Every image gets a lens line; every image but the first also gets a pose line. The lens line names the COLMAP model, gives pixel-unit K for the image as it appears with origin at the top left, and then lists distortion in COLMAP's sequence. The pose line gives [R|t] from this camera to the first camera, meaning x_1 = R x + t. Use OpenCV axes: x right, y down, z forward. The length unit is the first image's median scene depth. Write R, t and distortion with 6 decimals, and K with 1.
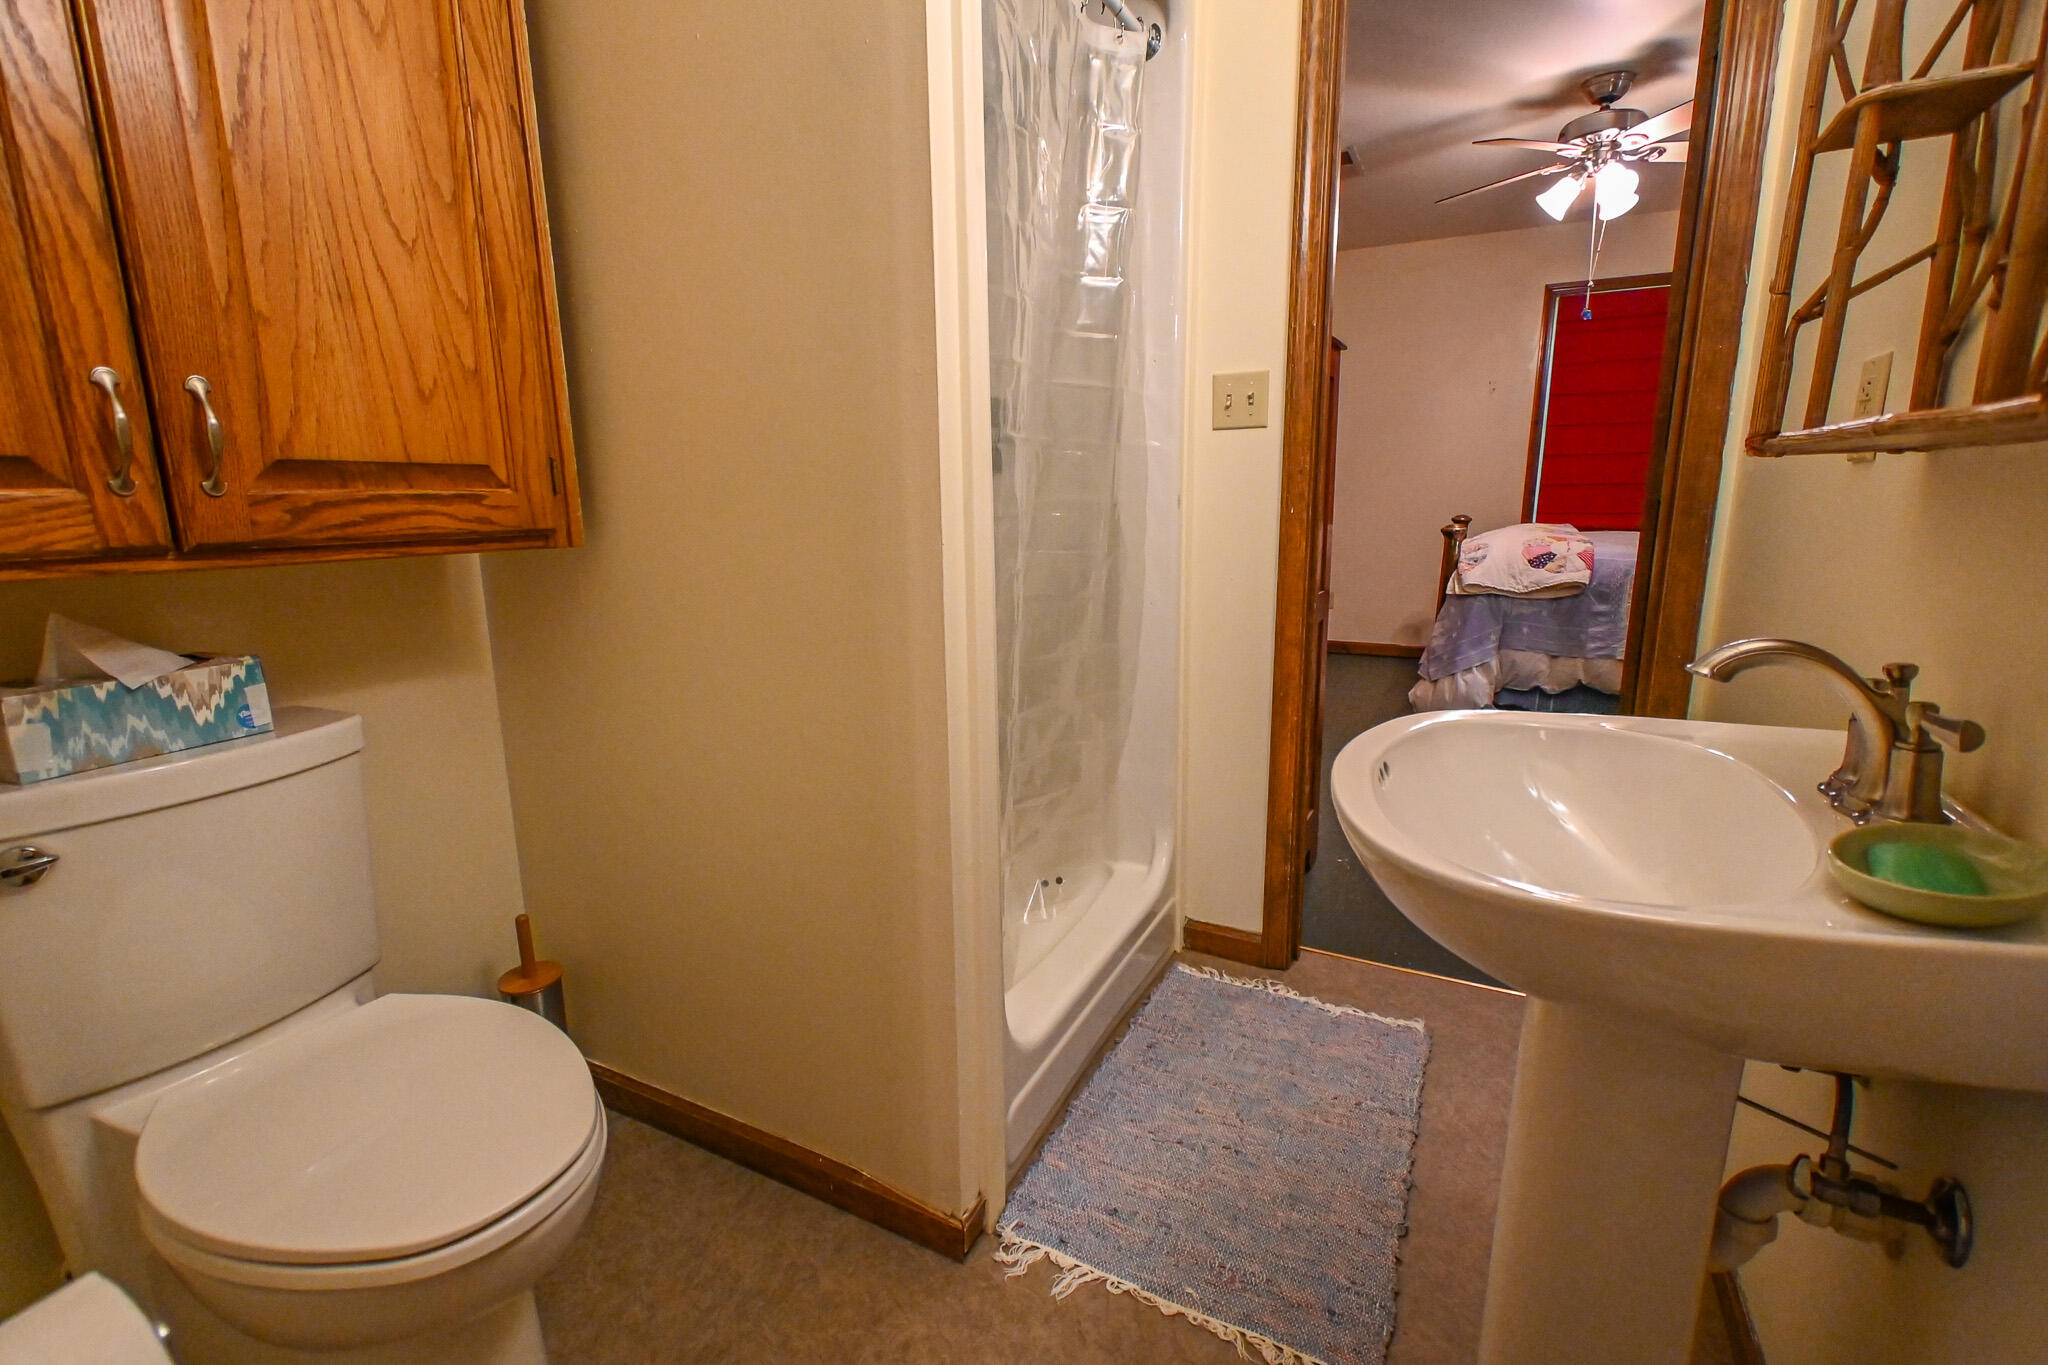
lens RADIAL K [[908.8, 0, 1032.1], [0, 908.8, 683.9], [0, 0, 1]] dist [0.009694, -0.004935]
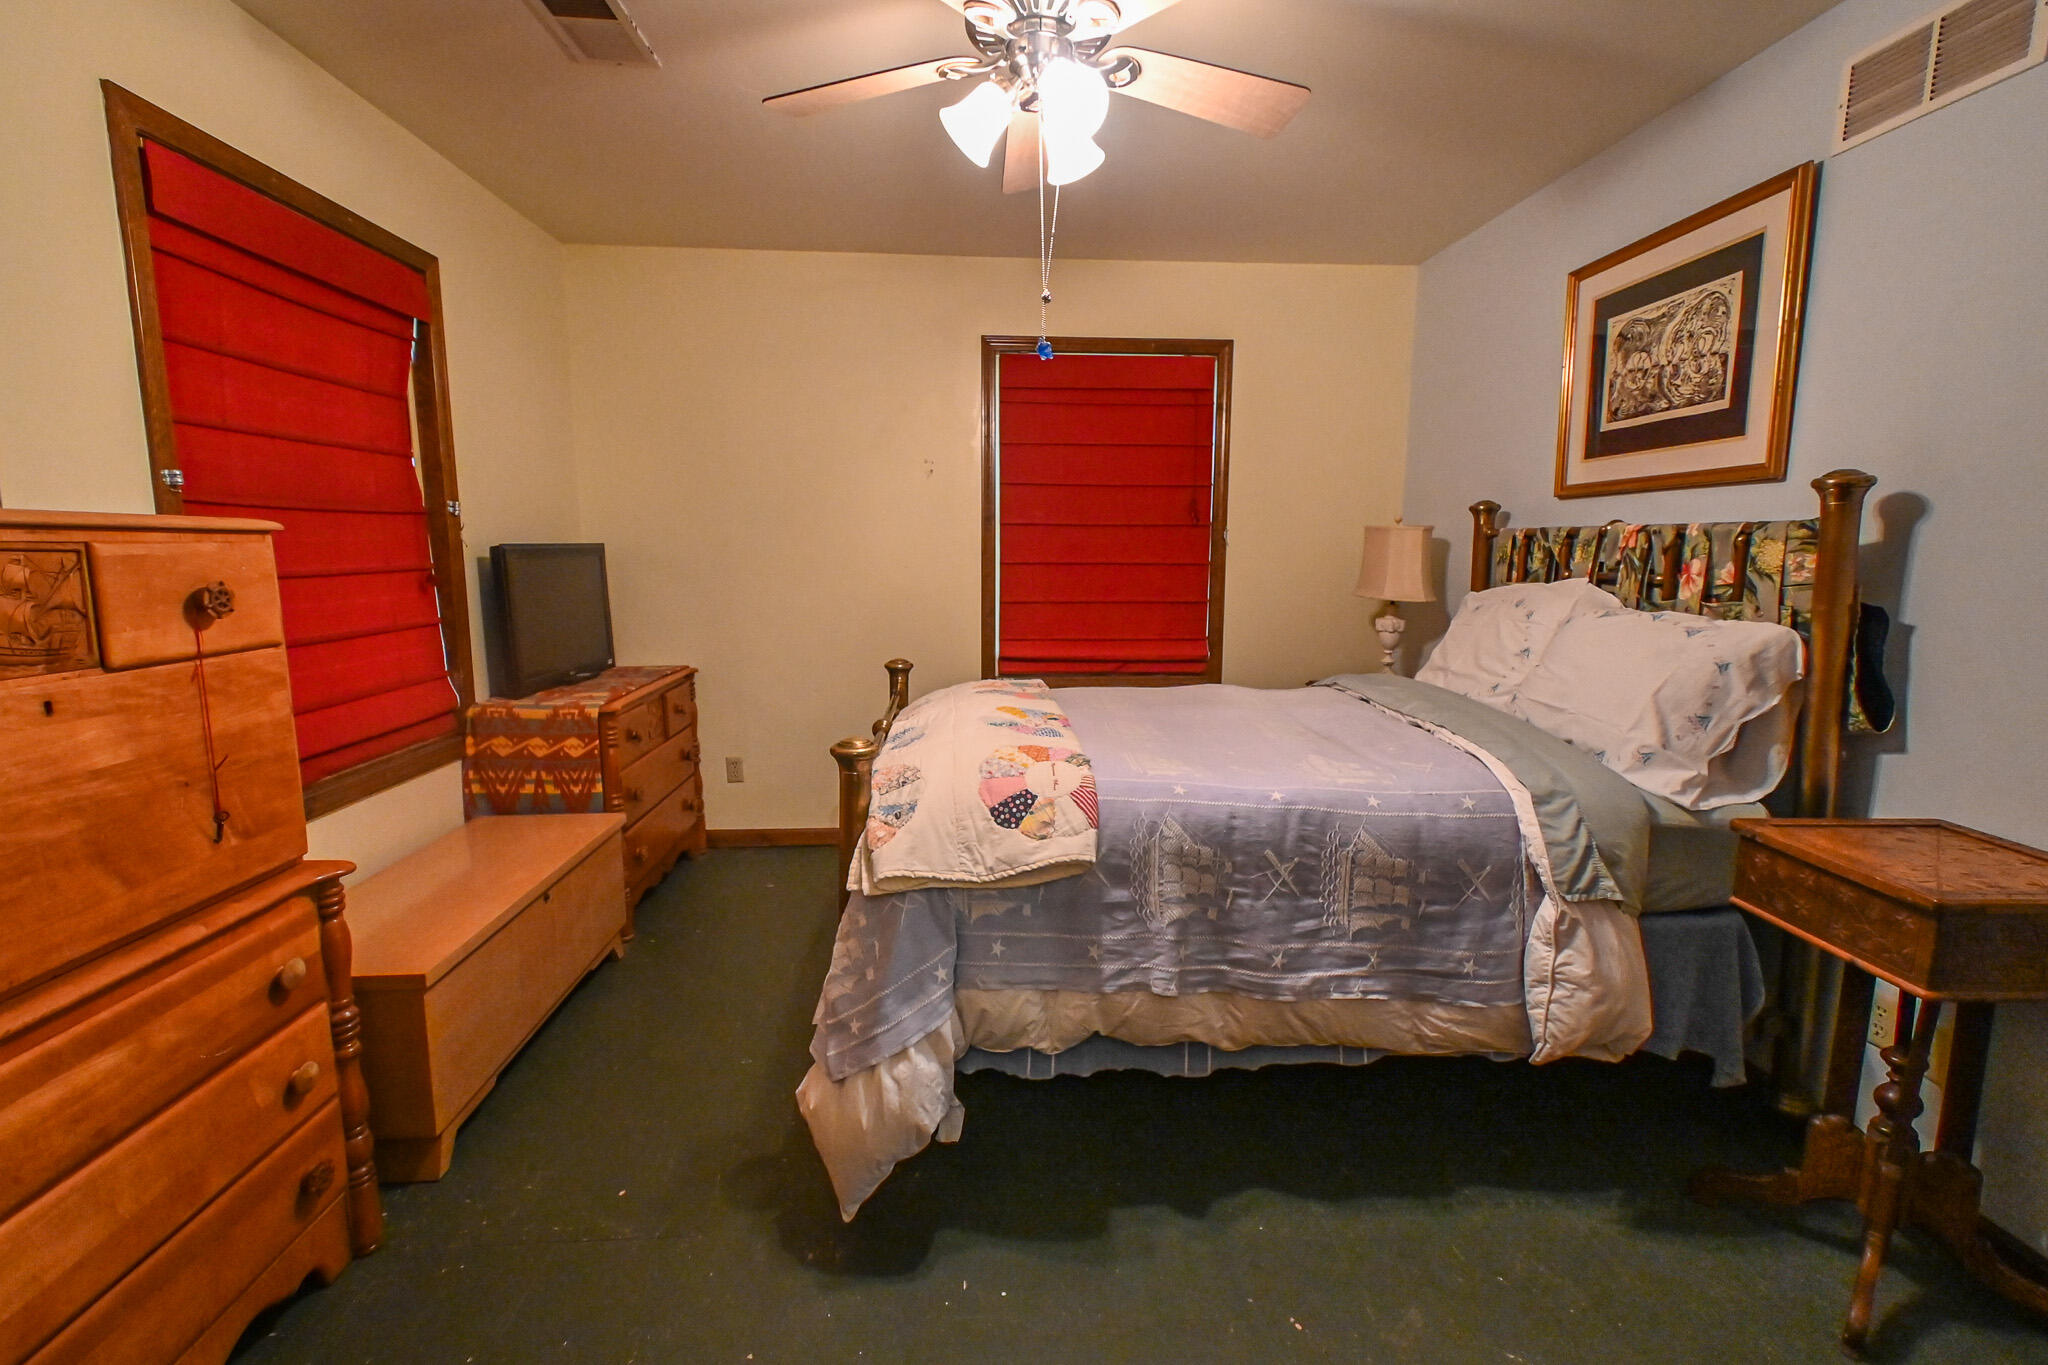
lens RADIAL K [[908.8, 0, 1018.7], [0, 908.8, 678.1], [0, 0, 1]] dist [0.009694, -0.004935]
pose [[0.869546, -0.056856, 0.490568, 0.310988], [0.090753, 0.994831, -0.045563, -0.185242], [-0.485441, 0.084139, 0.870211, 0.539059]]
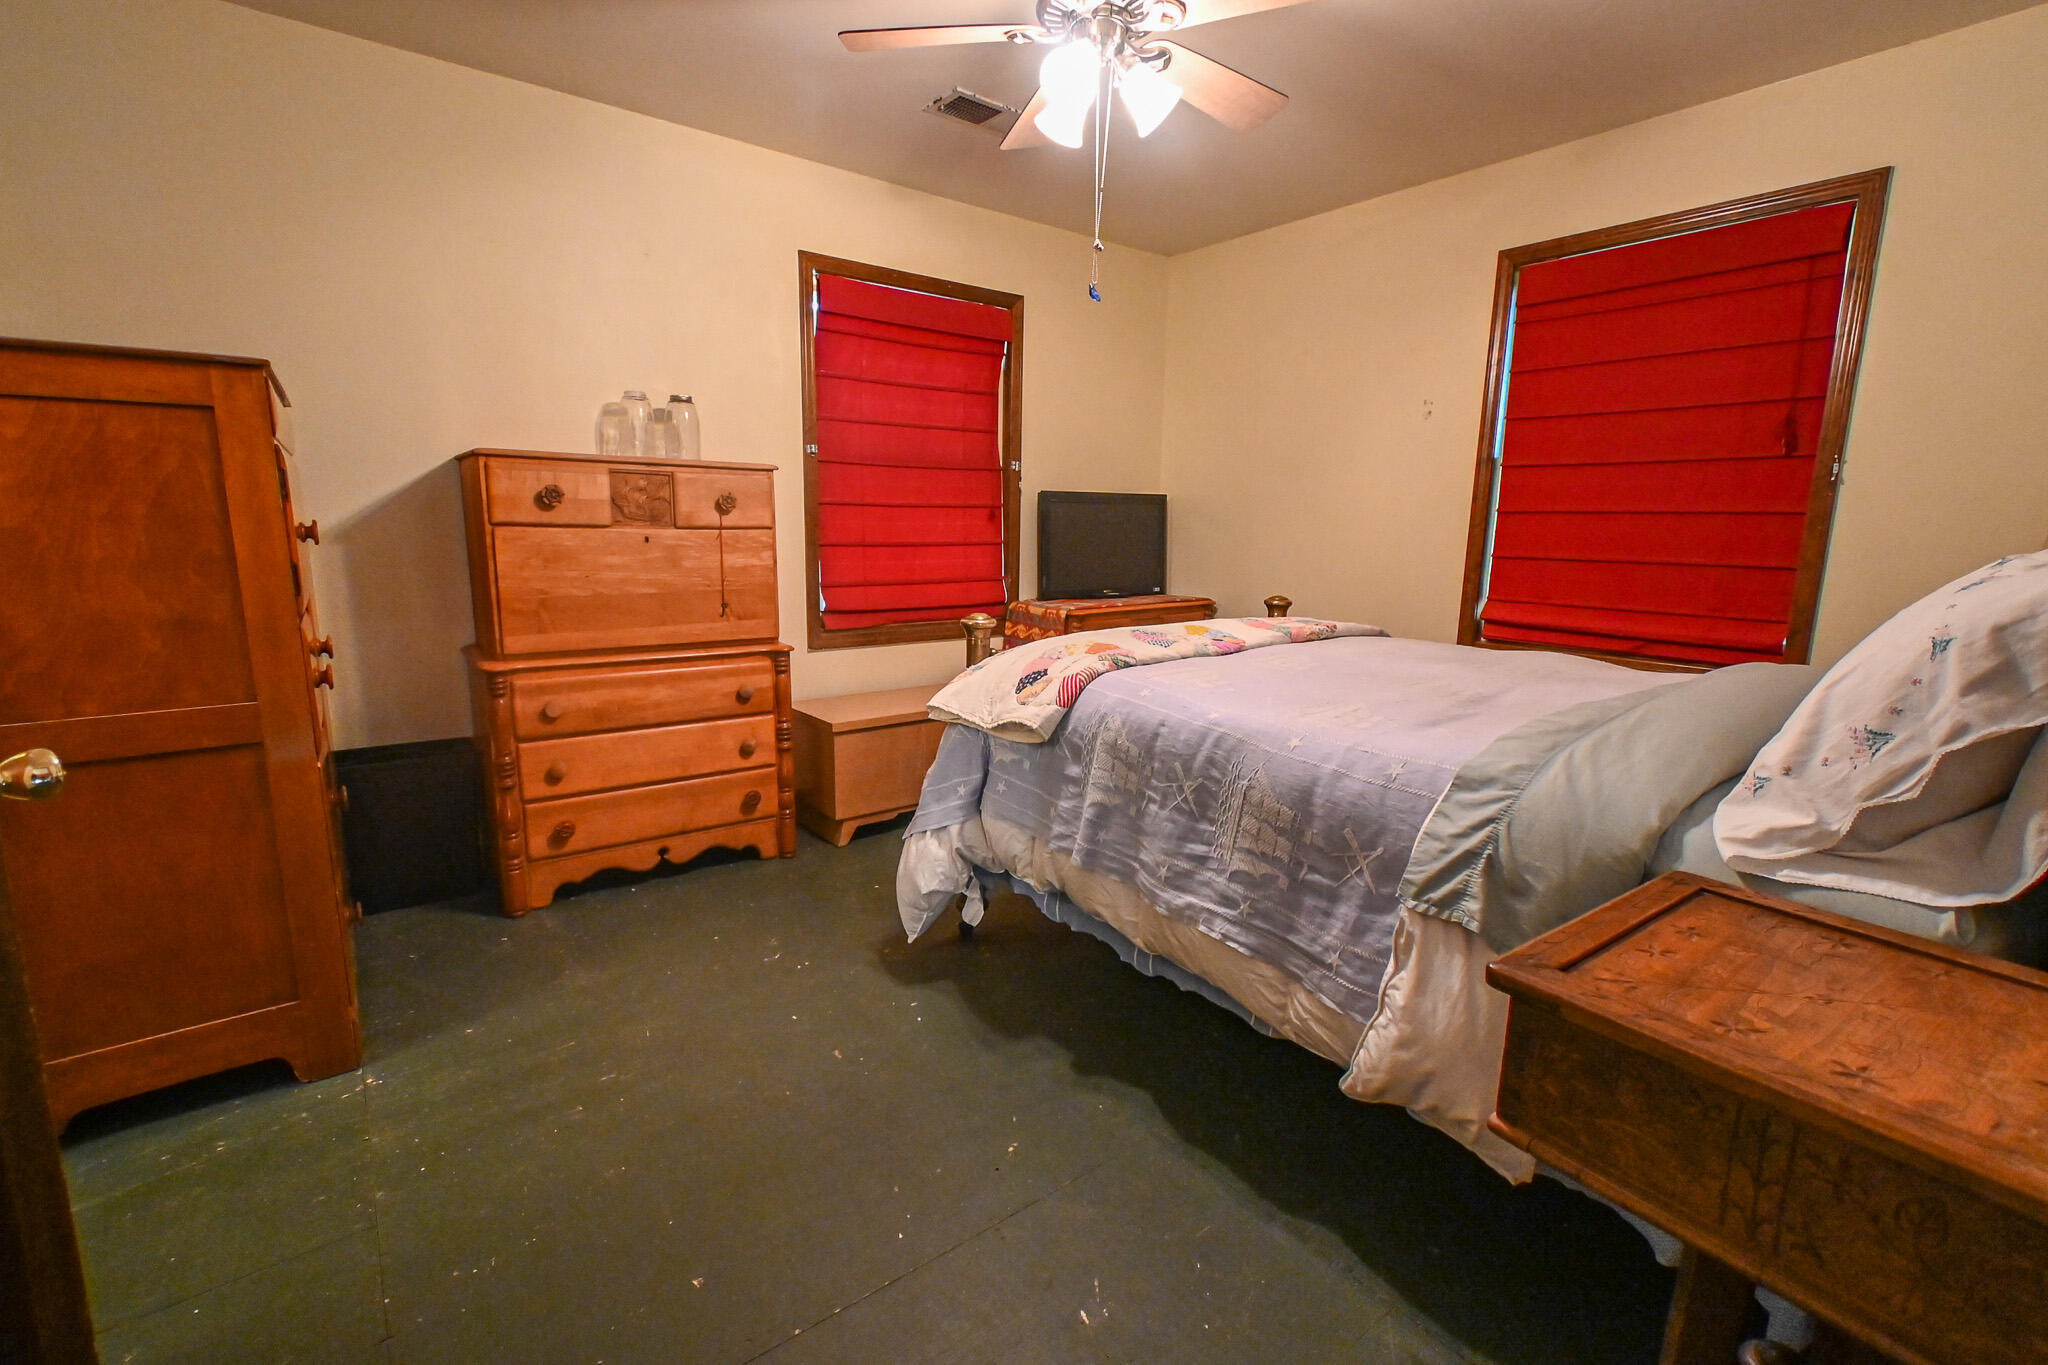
lens RADIAL K [[908.8, 0, 1034.5], [0, 908.8, 679.4], [0, 0, 1]] dist [0.009694, -0.004935]
pose [[0.898317, 0.100712, -0.427649, 0.829748], [-0.117369, 0.993007, -0.012691, -0.128969], [0.423380, 0.061593, 0.903856, 0.425739]]
